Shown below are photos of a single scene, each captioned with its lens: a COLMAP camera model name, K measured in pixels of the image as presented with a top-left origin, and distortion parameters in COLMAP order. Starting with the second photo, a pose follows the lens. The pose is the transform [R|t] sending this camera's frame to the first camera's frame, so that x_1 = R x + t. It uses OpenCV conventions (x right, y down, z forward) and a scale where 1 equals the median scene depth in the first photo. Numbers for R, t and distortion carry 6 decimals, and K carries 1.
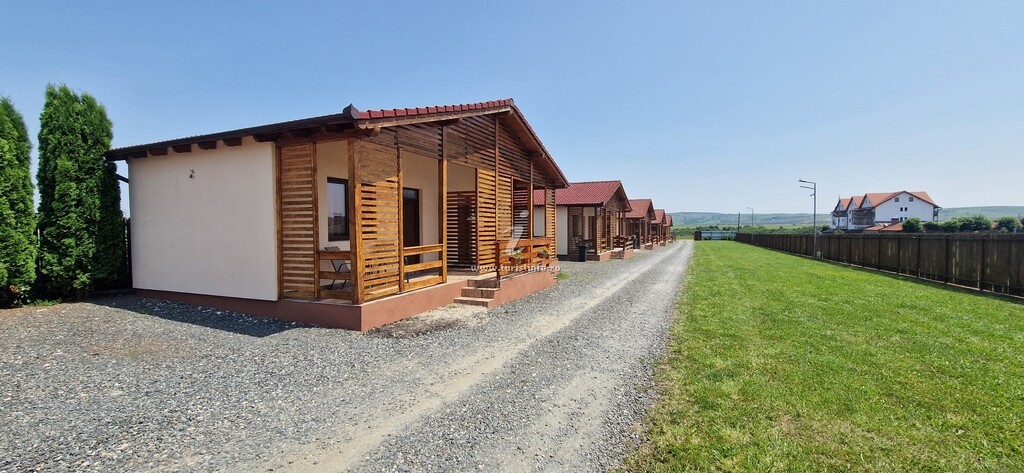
lens RADIAL K [[421.0, 0, 514.8], [0, 421.0, 240.2], [0, 0, 1]] dist [-0.002194, -0.002907]
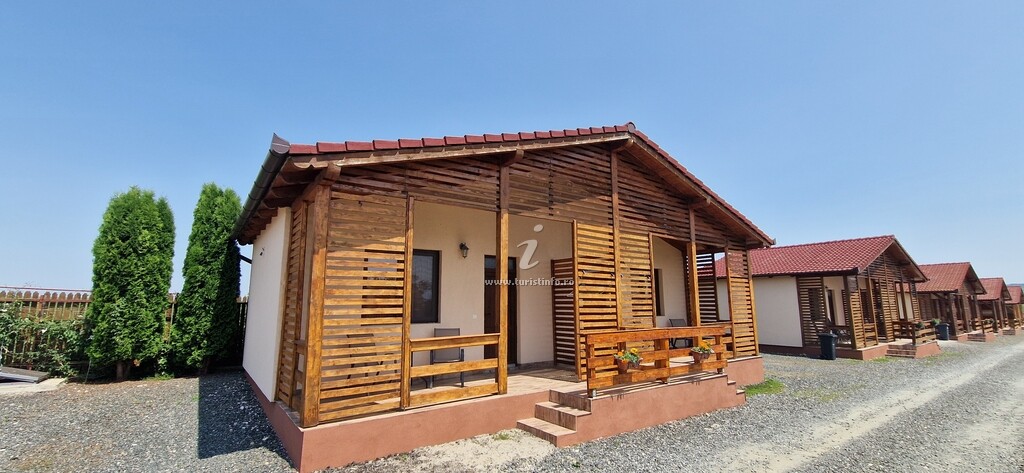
lens RADIAL K [[421.0, 0, 511.6], [0, 421.0, 240.3], [0, 0, 1]] dist [-0.002194, -0.002907]
pose [[0.860810, -0.075201, -0.503340, 0.203957], [-0.017353, 0.984110, -0.176708, -0.019811], [0.508630, 0.160847, 0.845827, 0.430037]]
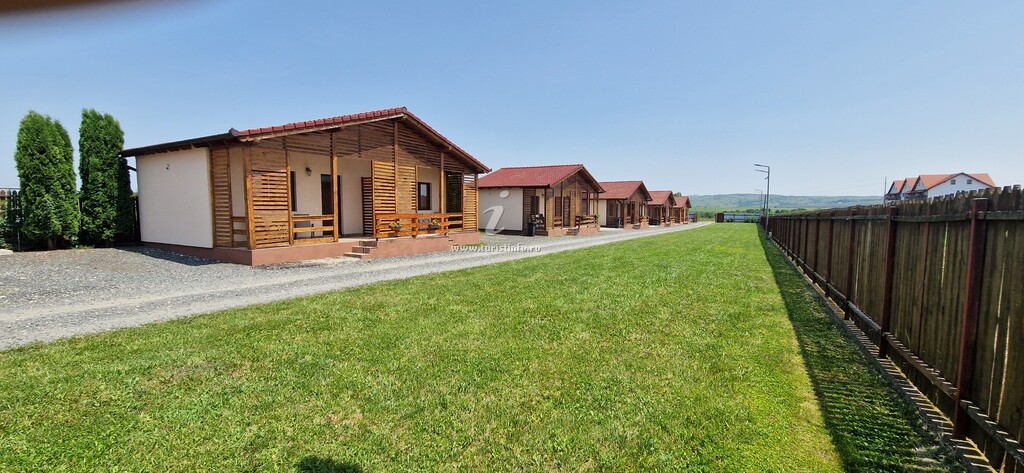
lens RADIAL K [[421.0, 0, 517.4], [0, 421.0, 241.5], [0, 0, 1]] dist [-0.002194, -0.002907]
pose [[0.994394, 0.020216, -0.103792, 0.628558], [-0.014925, 0.998561, 0.051510, 0.017124], [0.104684, -0.049672, 0.993264, -0.385092]]
